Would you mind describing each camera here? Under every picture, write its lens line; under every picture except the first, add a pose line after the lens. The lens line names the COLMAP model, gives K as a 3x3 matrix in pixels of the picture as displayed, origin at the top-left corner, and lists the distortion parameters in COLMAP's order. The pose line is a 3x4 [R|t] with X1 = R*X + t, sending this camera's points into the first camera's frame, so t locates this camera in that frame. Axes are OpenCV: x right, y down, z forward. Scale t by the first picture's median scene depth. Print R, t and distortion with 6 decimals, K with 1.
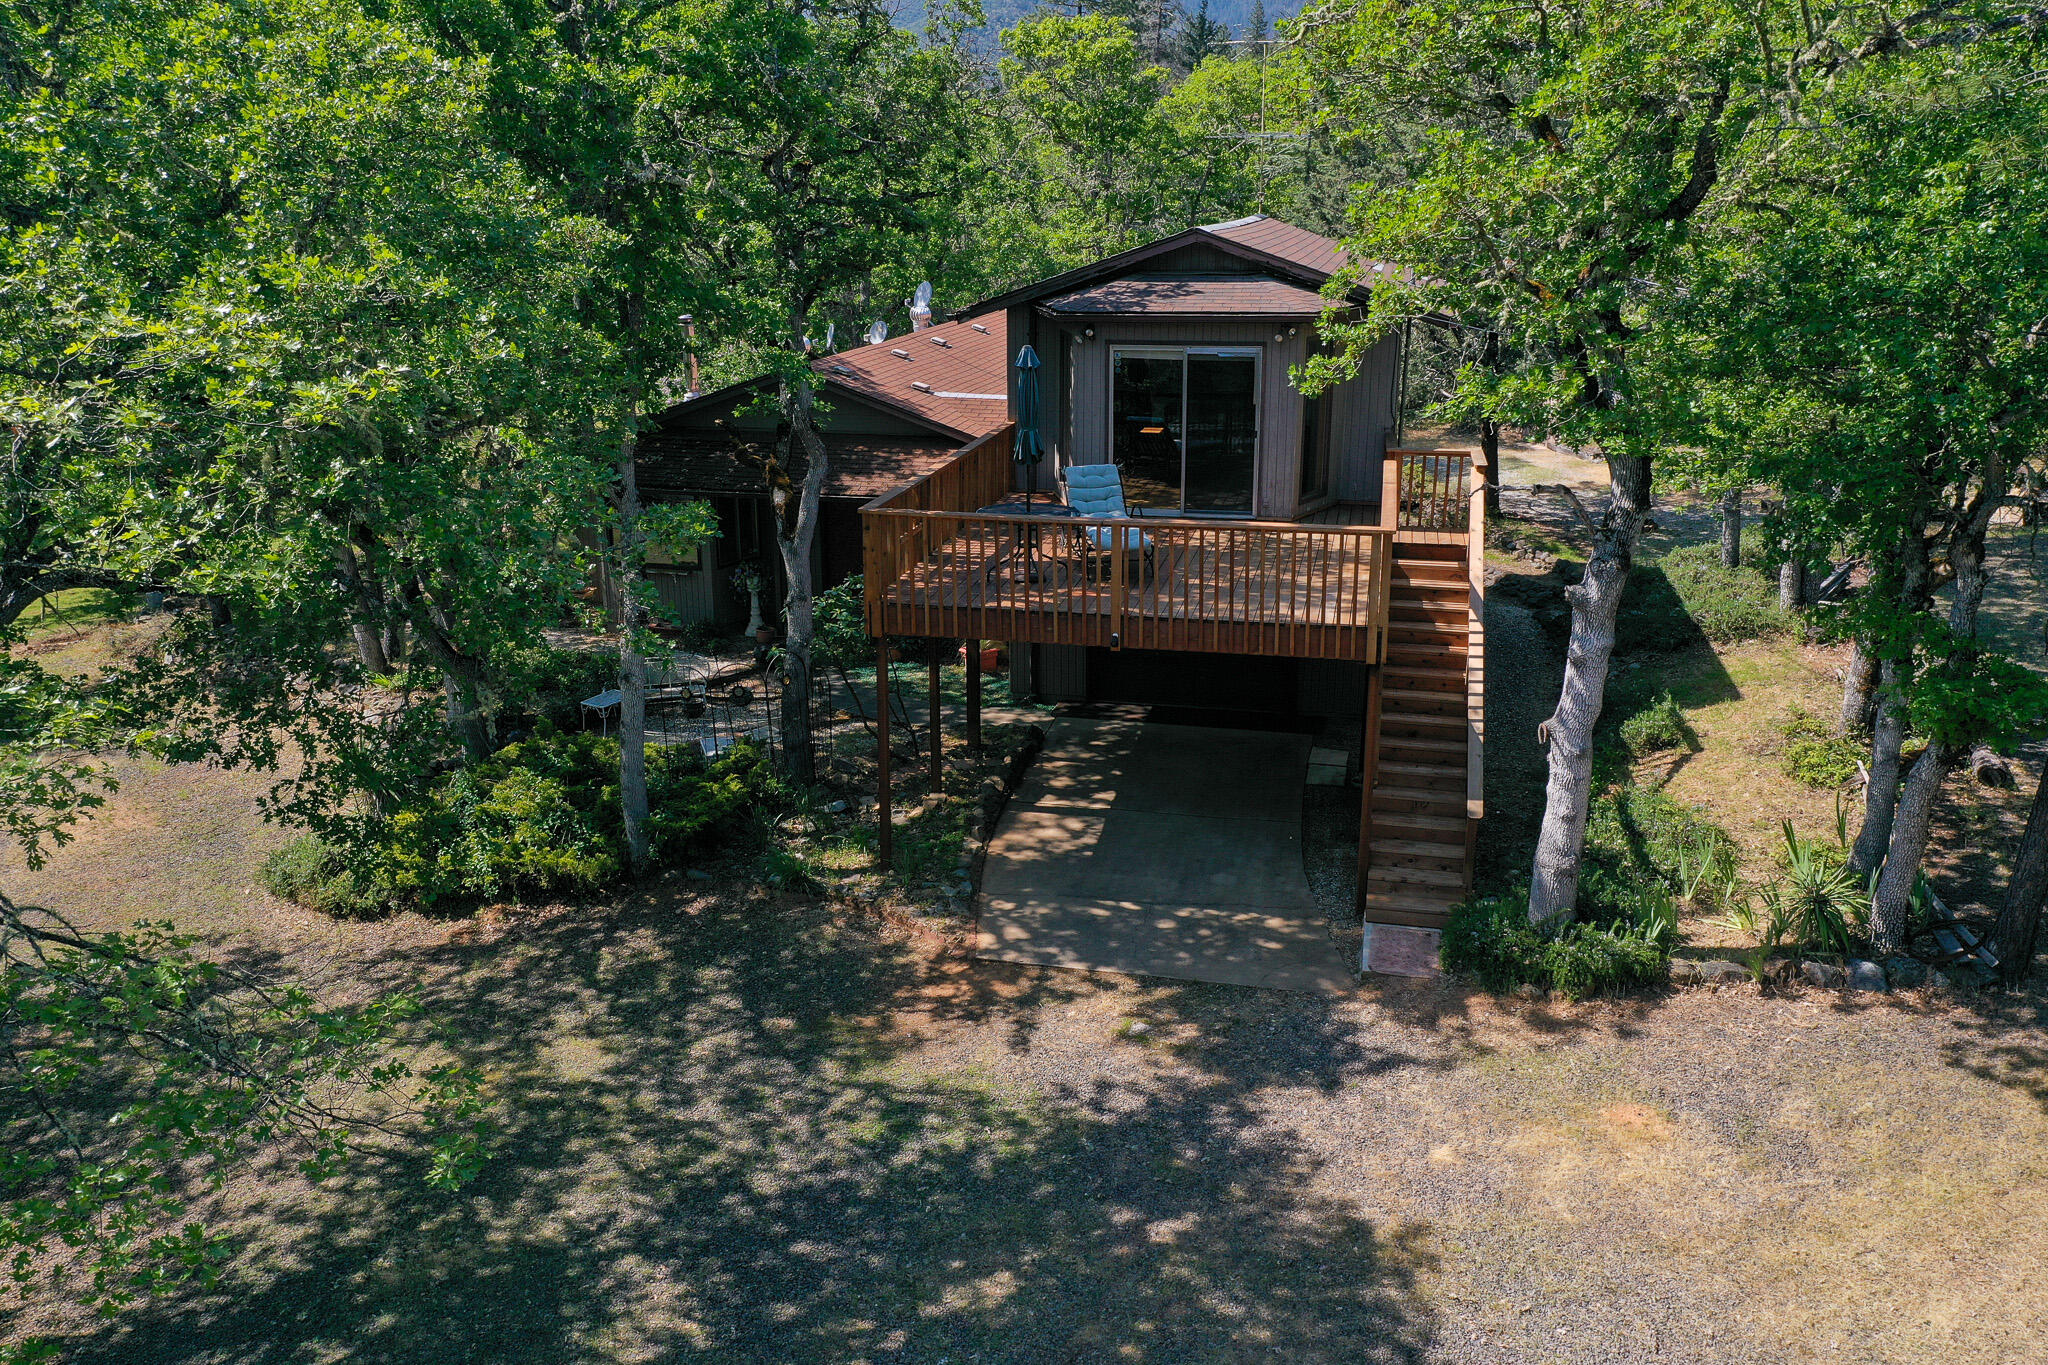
lens RADIAL K [[1608.8, 0, 1024.0], [0, 1608.8, 682.5], [0, 0, 1]] dist [-0.001050, 0.003183]
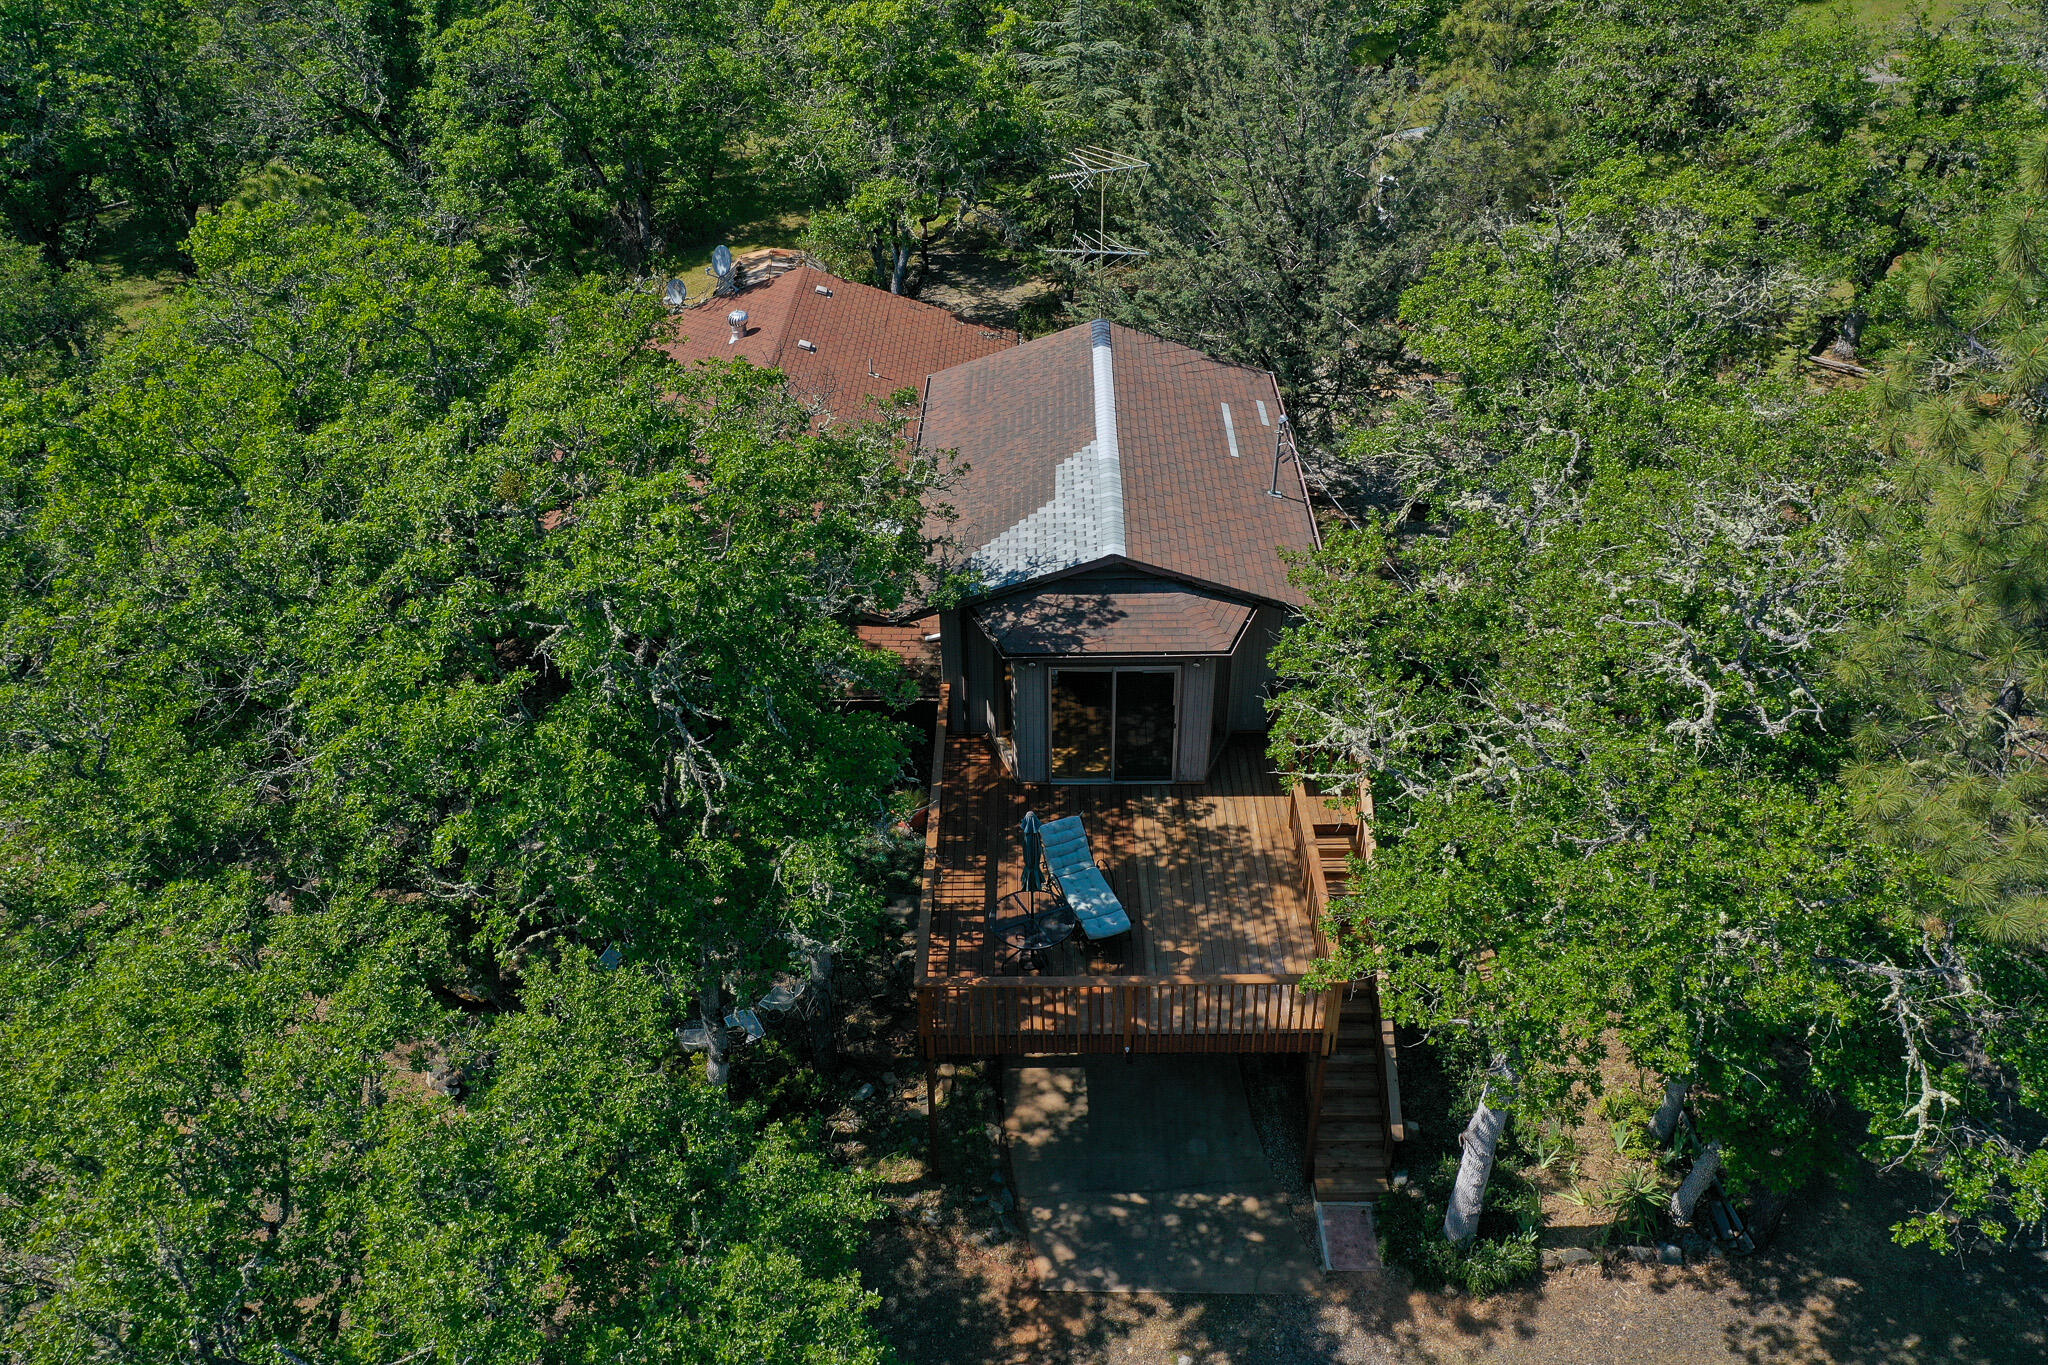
lens RADIAL K [[1610.2, 0, 1021.4], [0, 1610.2, 676.0], [0, 0, 1]] dist [0.008134, -0.003949]
pose [[0.976862, -0.129431, 0.170261, -0.211817], [0.072510, 0.949369, 0.305679, -0.730555], [-0.201205, -0.286261, 0.936788, -0.091784]]
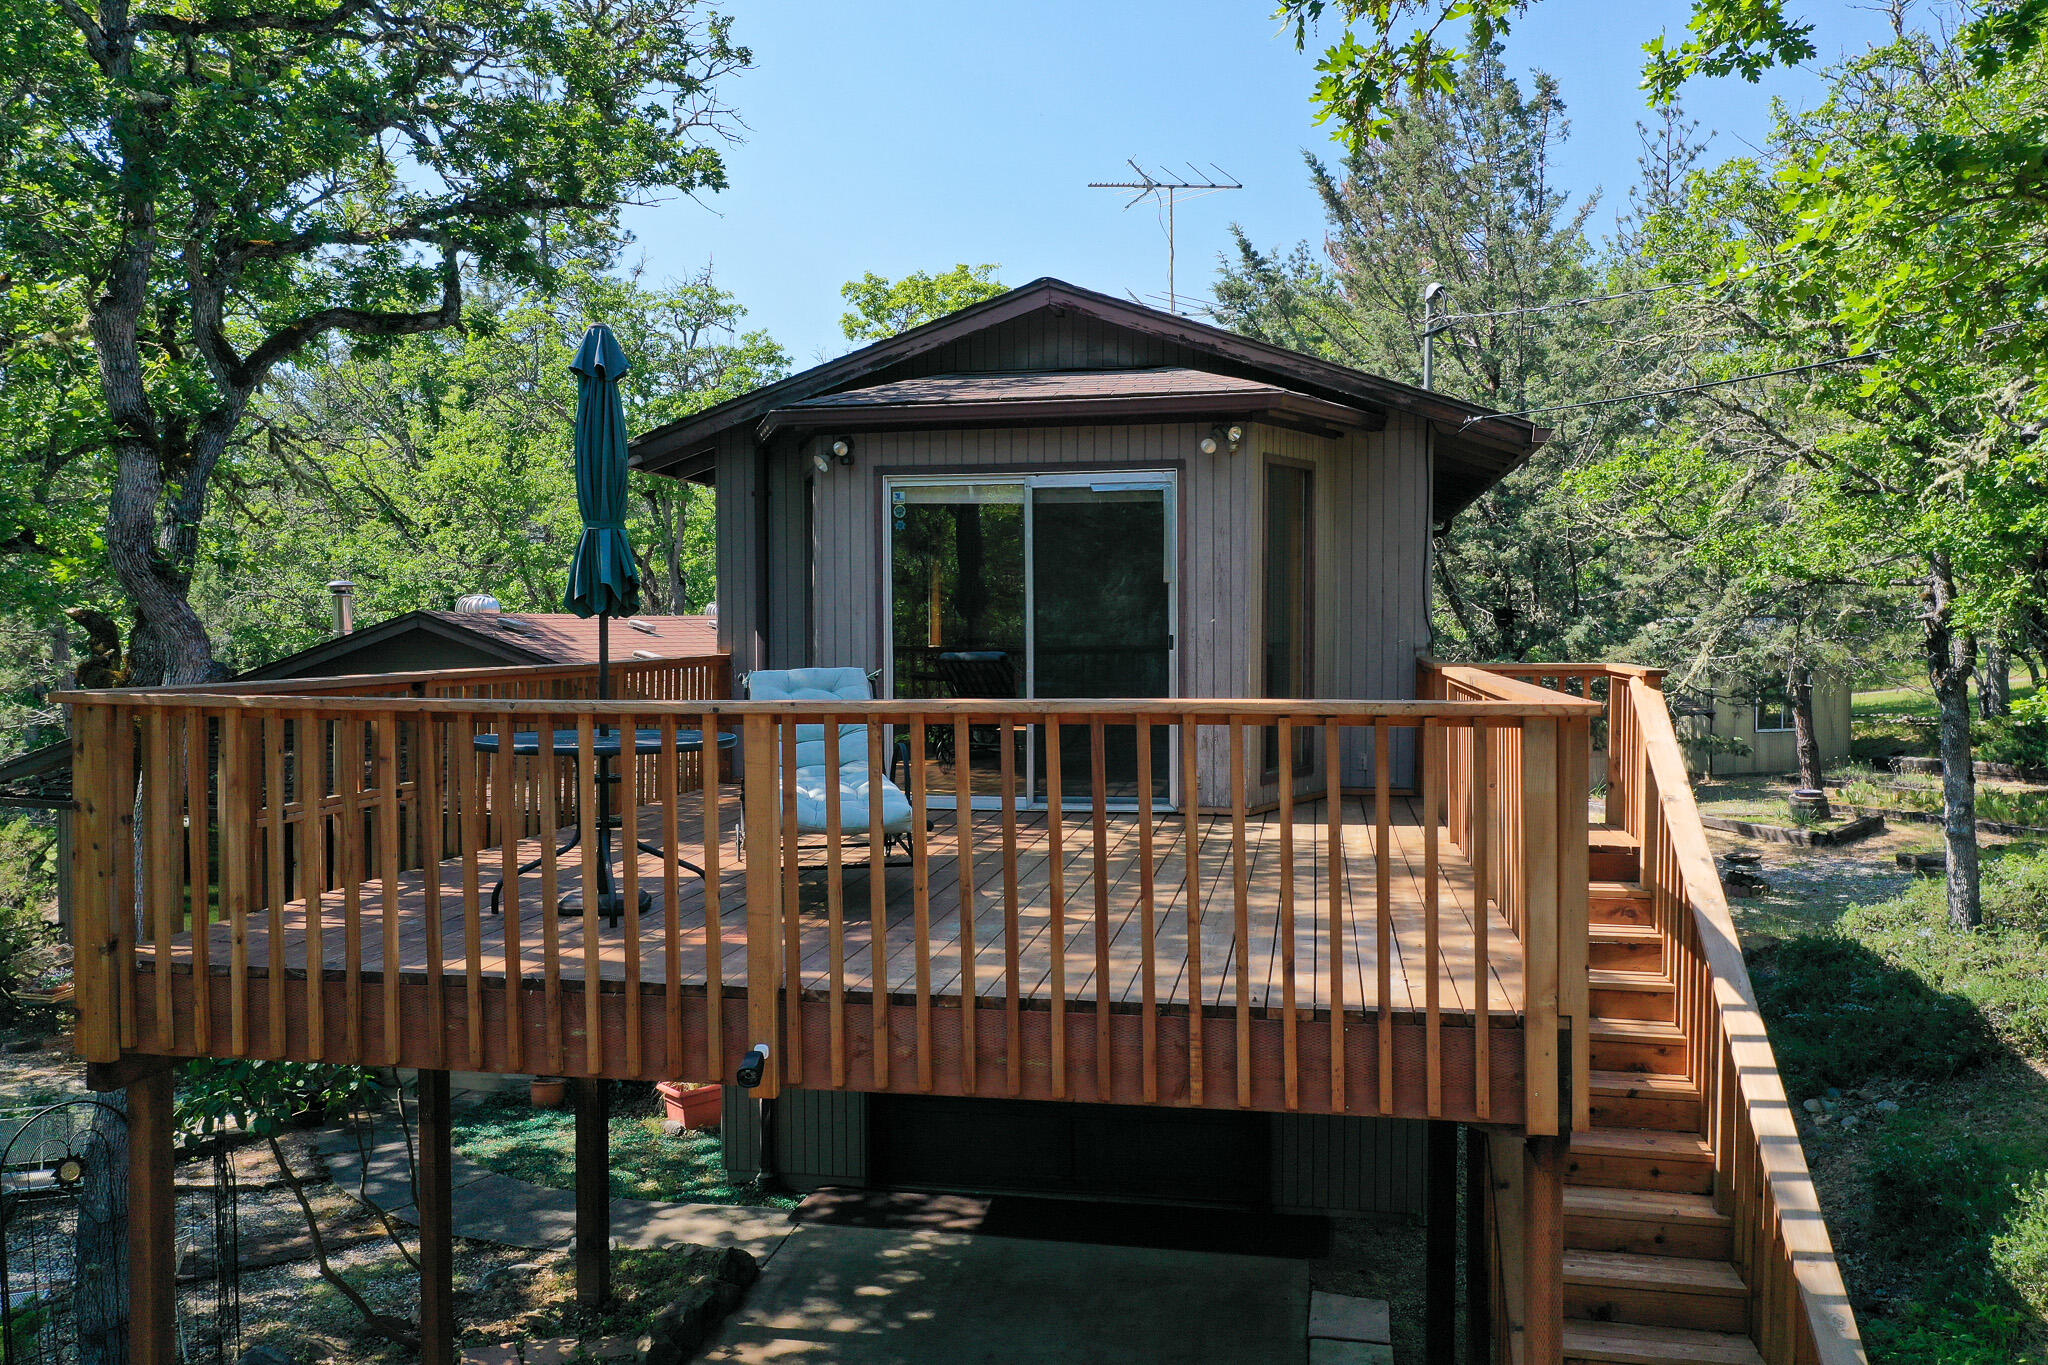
lens RADIAL K [[1610.2, 0, 1021.4], [0, 1610.2, 676.0], [0, 0, 1]] dist [0.008134, -0.003949]
pose [[0.999150, 0.001427, 0.041203, 0.100279], [0.009356, 0.965479, -0.260312, -0.017330], [-0.040152, 0.260476, 0.964645, 0.678784]]
